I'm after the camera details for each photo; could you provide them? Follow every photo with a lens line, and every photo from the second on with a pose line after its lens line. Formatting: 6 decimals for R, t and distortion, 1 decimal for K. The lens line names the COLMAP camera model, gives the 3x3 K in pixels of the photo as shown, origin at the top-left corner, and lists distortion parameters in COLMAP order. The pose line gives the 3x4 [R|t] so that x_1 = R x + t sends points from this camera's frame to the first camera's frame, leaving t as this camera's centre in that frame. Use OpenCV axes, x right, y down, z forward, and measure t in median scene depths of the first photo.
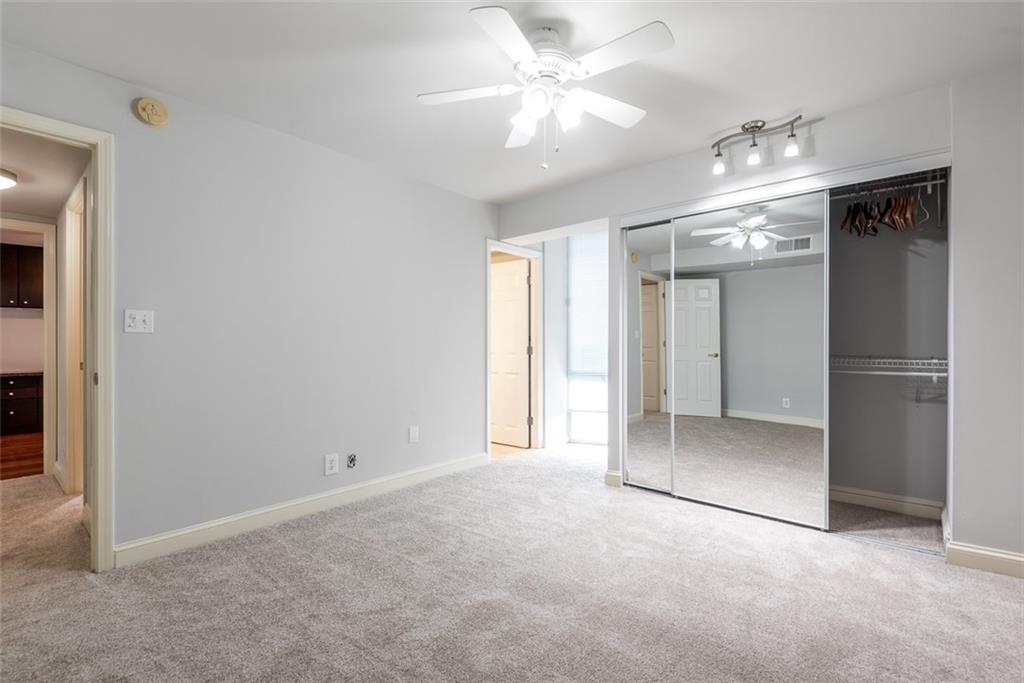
lens RADIAL K [[462.8, 0, 513.8], [0, 462.8, 344.1], [0, 0, 1]] dist [-0.000021, -0.000722]
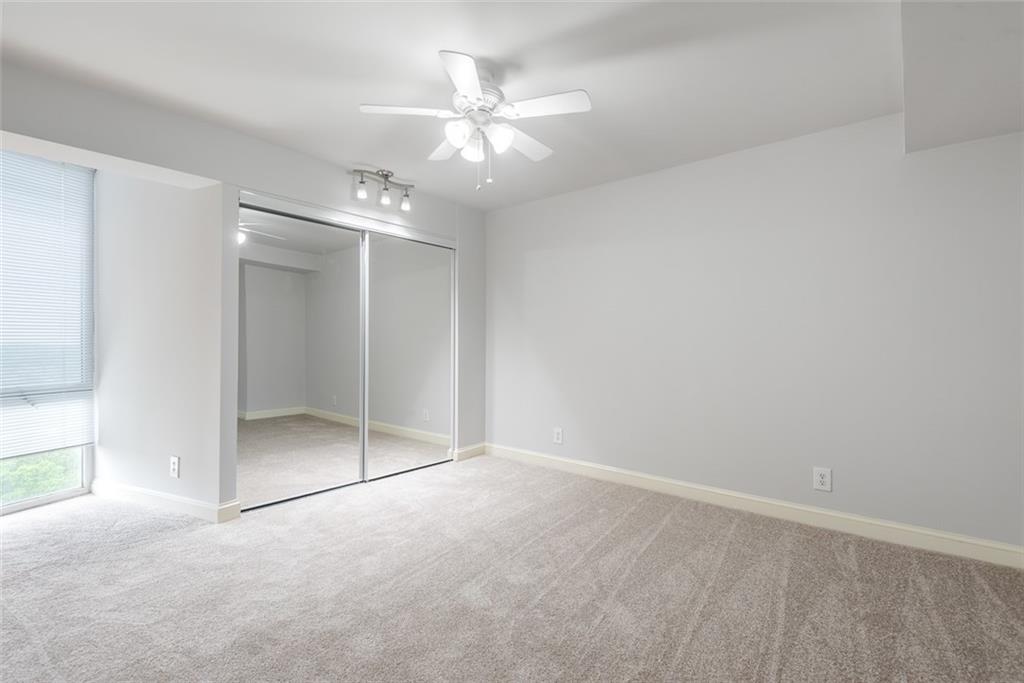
lens RADIAL K [[462.8, 0, 513.8], [0, 462.8, 344.1], [0, 0, 1]] dist [-0.000021, -0.000722]
pose [[-0.013374, 0.002174, 0.999908, -0.737301], [0.000912, 0.999997, -0.002162, 0.003076], [-0.999910, 0.000883, -0.013375, 0.632797]]
